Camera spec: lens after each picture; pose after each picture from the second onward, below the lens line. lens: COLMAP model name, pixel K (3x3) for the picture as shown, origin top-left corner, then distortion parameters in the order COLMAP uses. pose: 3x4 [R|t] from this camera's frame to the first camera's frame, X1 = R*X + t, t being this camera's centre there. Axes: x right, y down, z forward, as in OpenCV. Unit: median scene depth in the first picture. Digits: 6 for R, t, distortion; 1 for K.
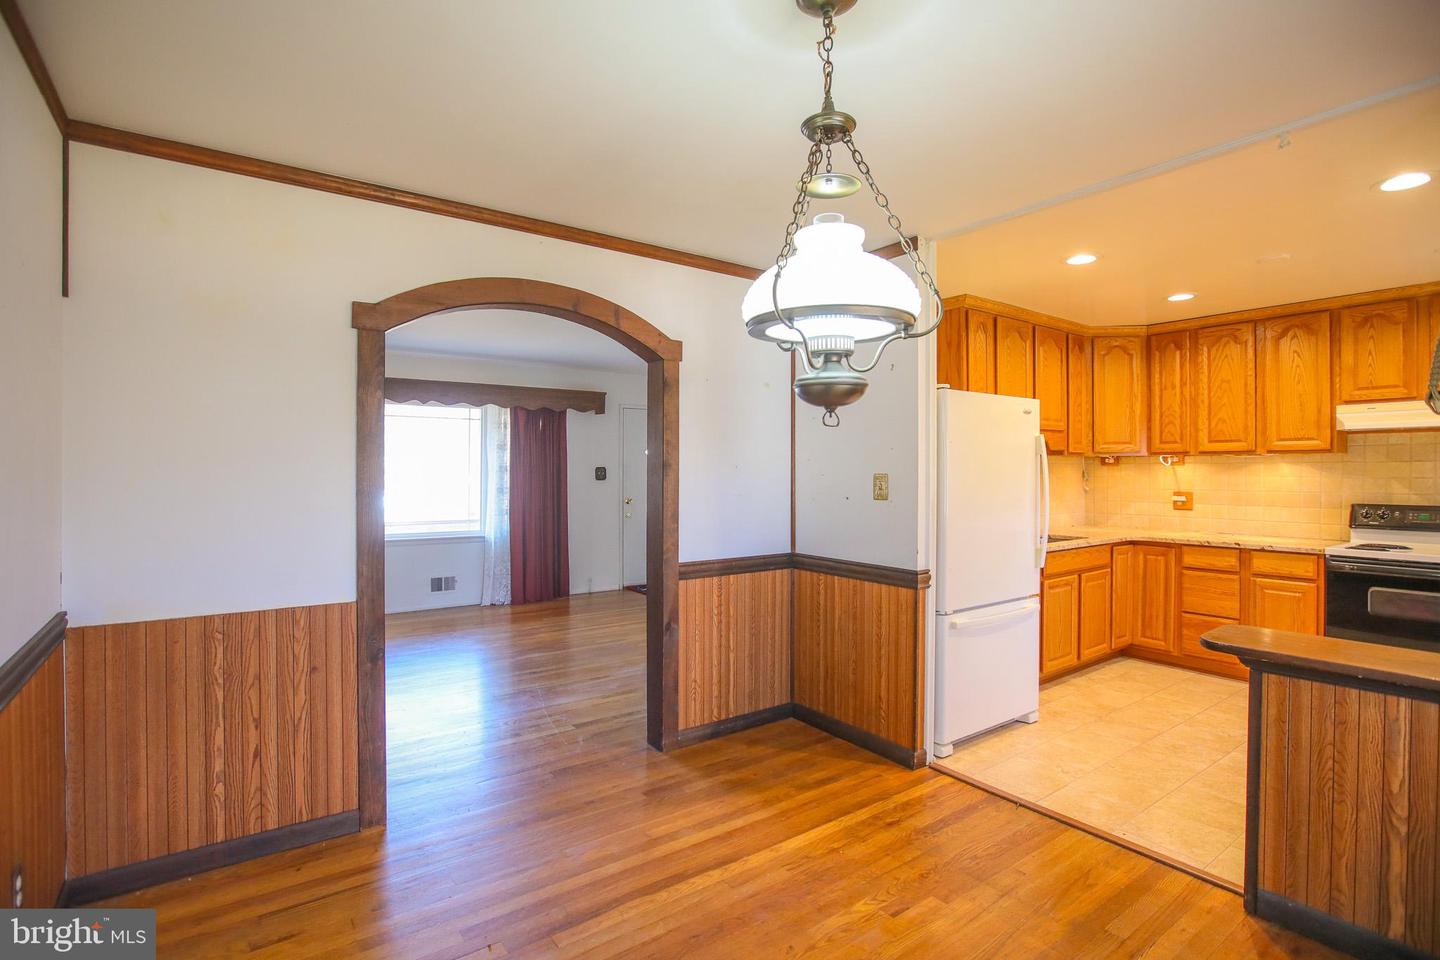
lens RADIAL K [[680.6, 0, 679.0], [0, 680.6, 471.4], [0, 0, 1]] dist [-0.035846, 0.008434]
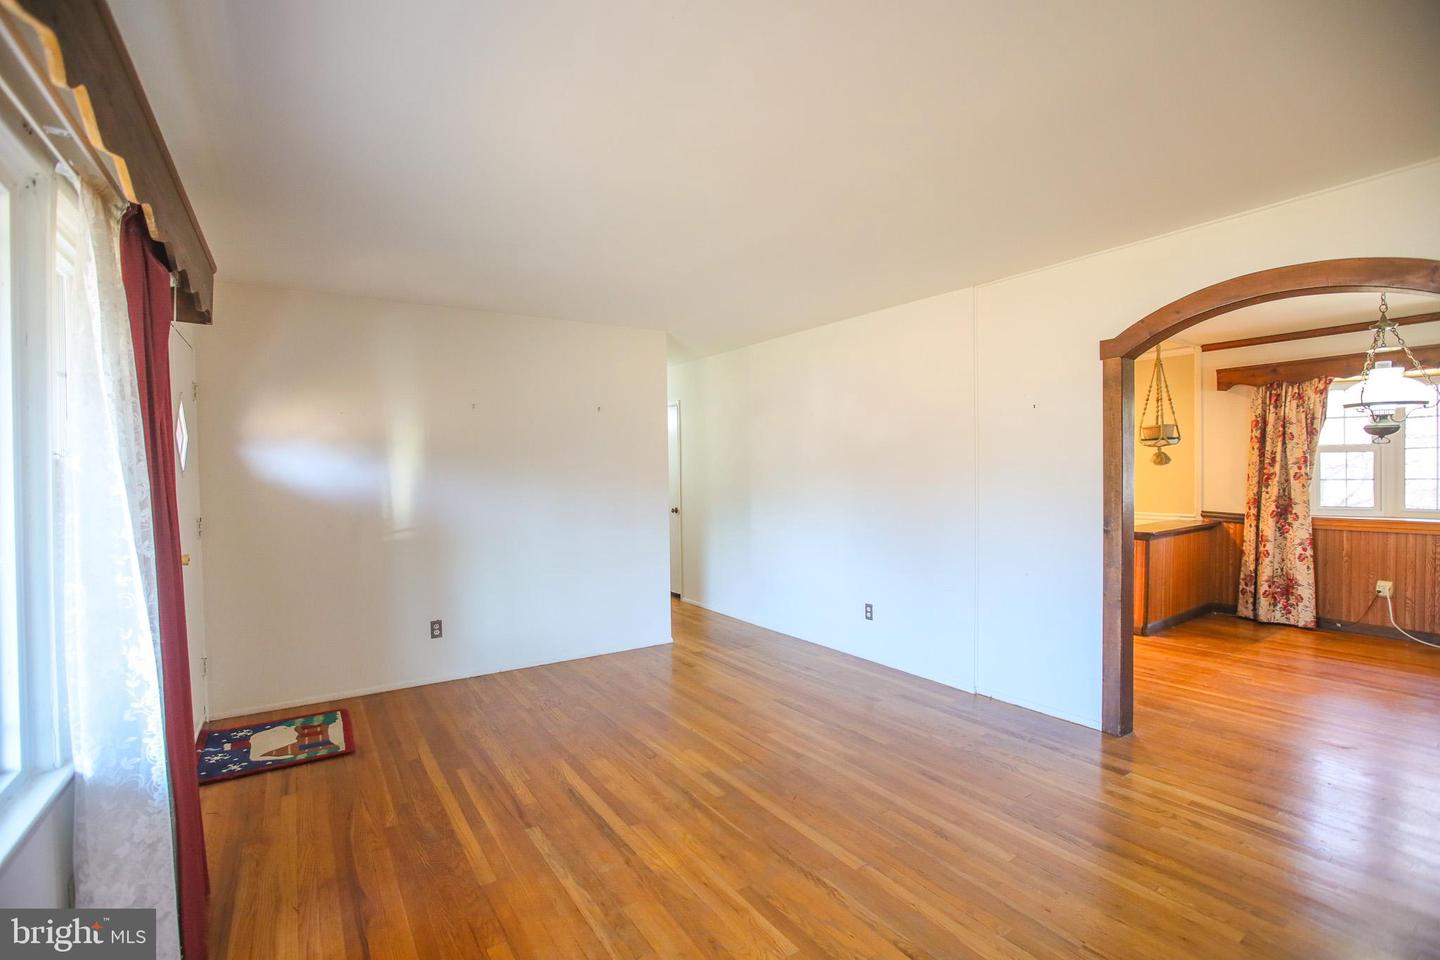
lens RADIAL K [[657.7, 0, 714.4], [0, 657.7, 482.3], [0, 0, 1]] dist [-0.056099, 0.022456]
pose [[0.025726, -0.023348, 0.999396, -0.786178], [0.014246, 0.999634, 0.022987, -0.004218], [-0.999568, 0.013646, 0.026049, 1.231640]]
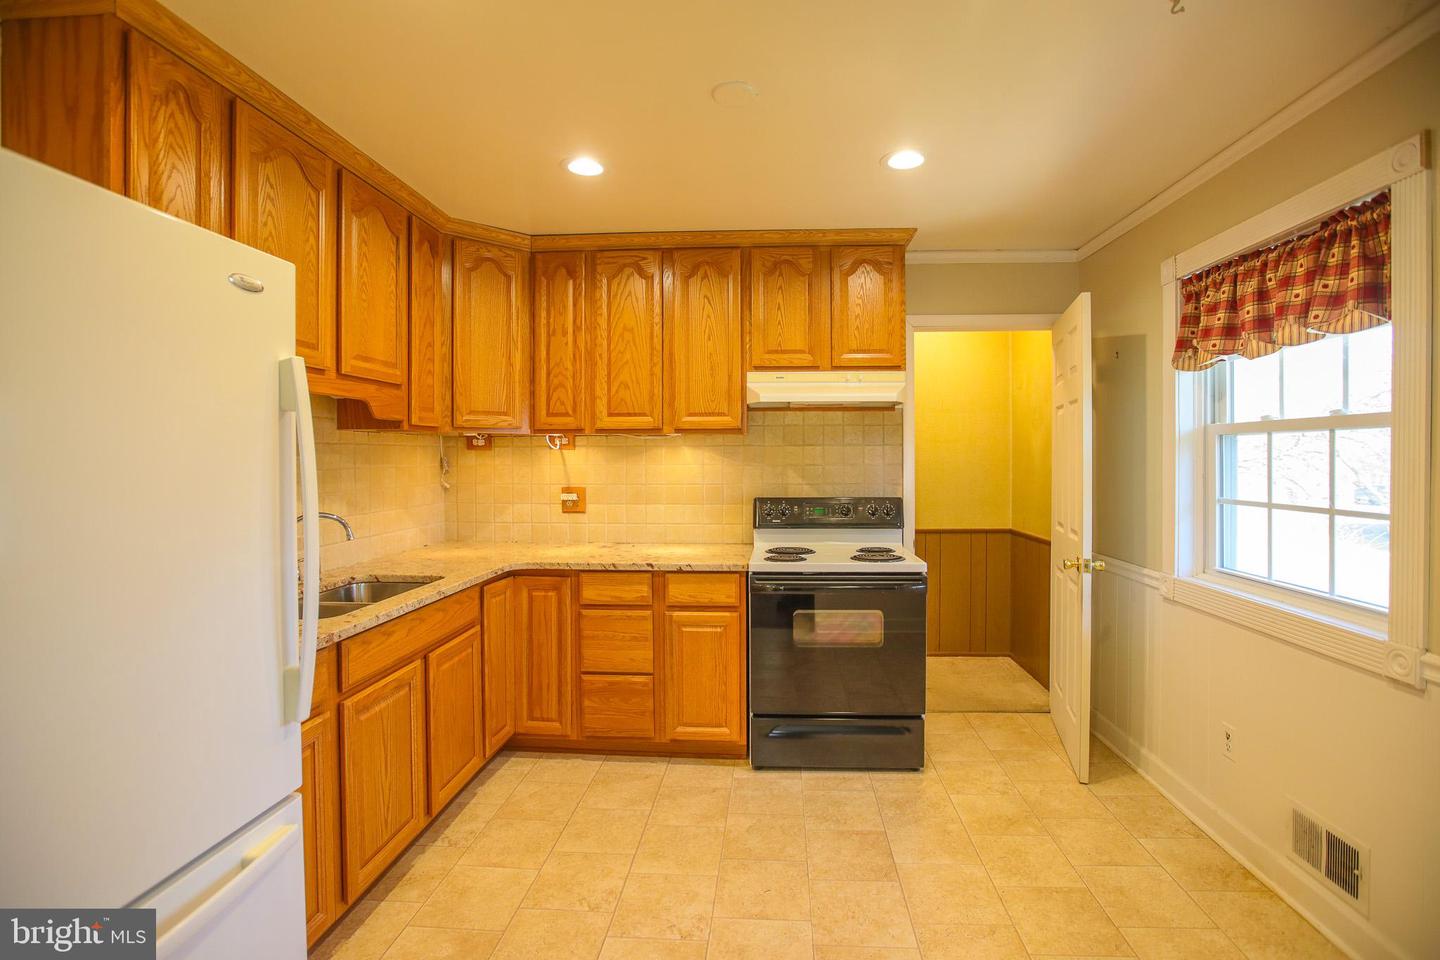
lens RADIAL K [[680.3, 0, 739.6], [0, 680.3, 462.4], [0, 0, 1]] dist [-0.069871, 0.030088]
pose [[0.598664, -0.007308, 0.800967, 0.326411], [0.004124, 0.999973, 0.006042, 0.000952], [-0.800990, -0.000314, 0.598678, 0.491962]]
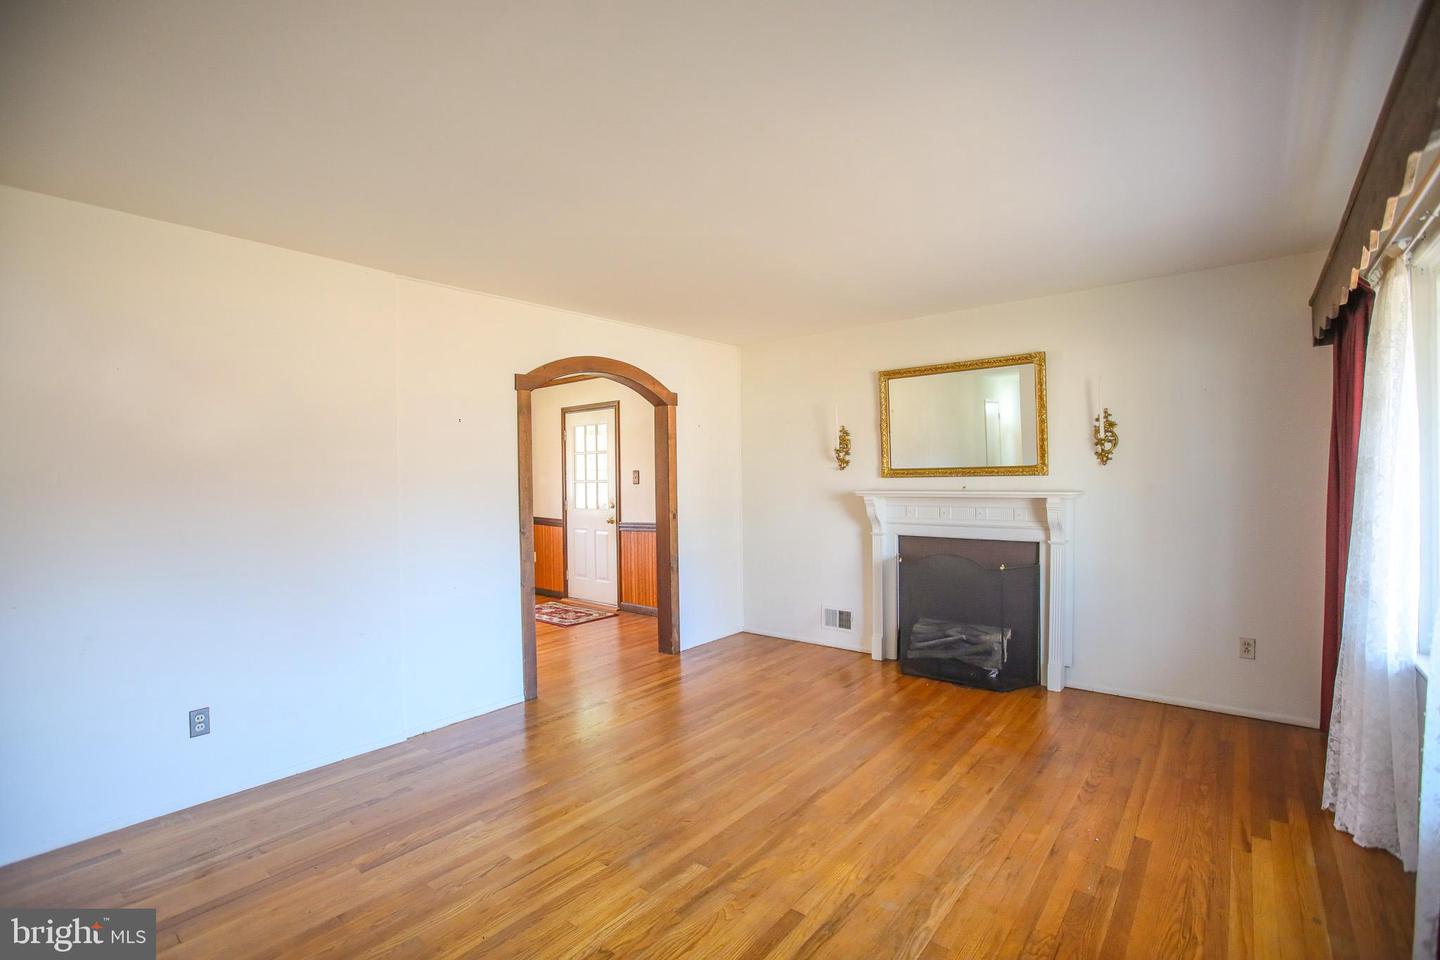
lens RADIAL K [[652.4, 0, 720.0], [0, 652.4, 480.0], [0, 0, 1]] dist [-0.079113, 0.034603]
pose [[-0.960490, 0.014061, -0.277958, -0.035102], [0.012247, 0.999891, 0.008263, -0.001212], [0.278043, 0.004532, -0.960558, 1.744069]]
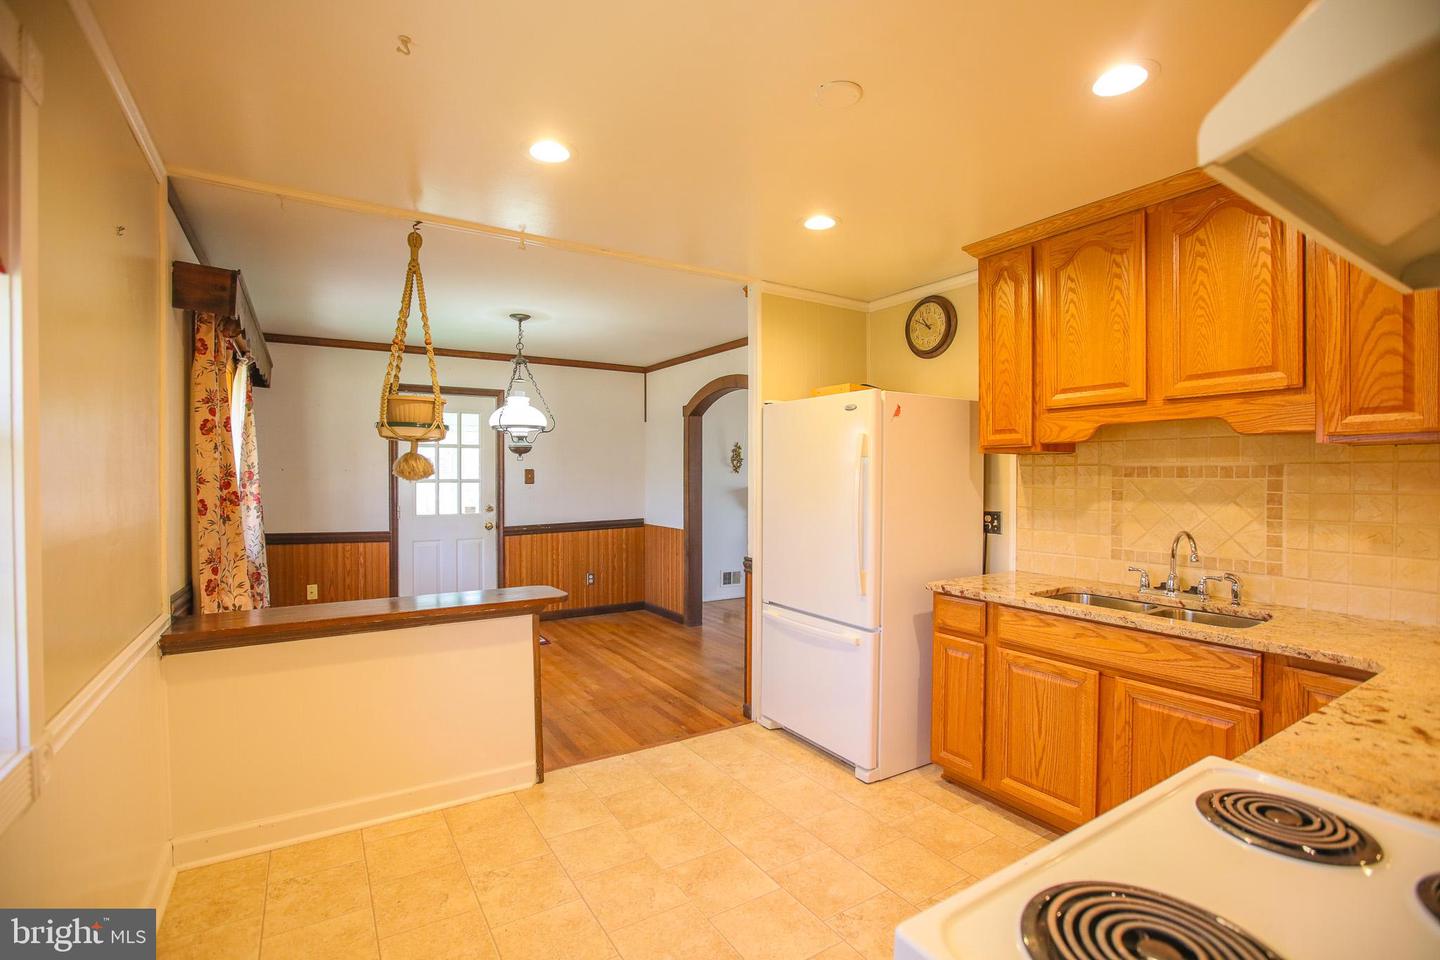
lens RADIAL K [[657.7, 0, 714.4], [0, 657.7, 482.3], [0, 0, 1]] dist [-0.056099, 0.022456]
pose [[-0.037515, 0.011440, -0.999231, 1.102959], [-0.004325, 0.999923, 0.011610, -0.002596], [0.999287, 0.004757, -0.037462, 0.701728]]
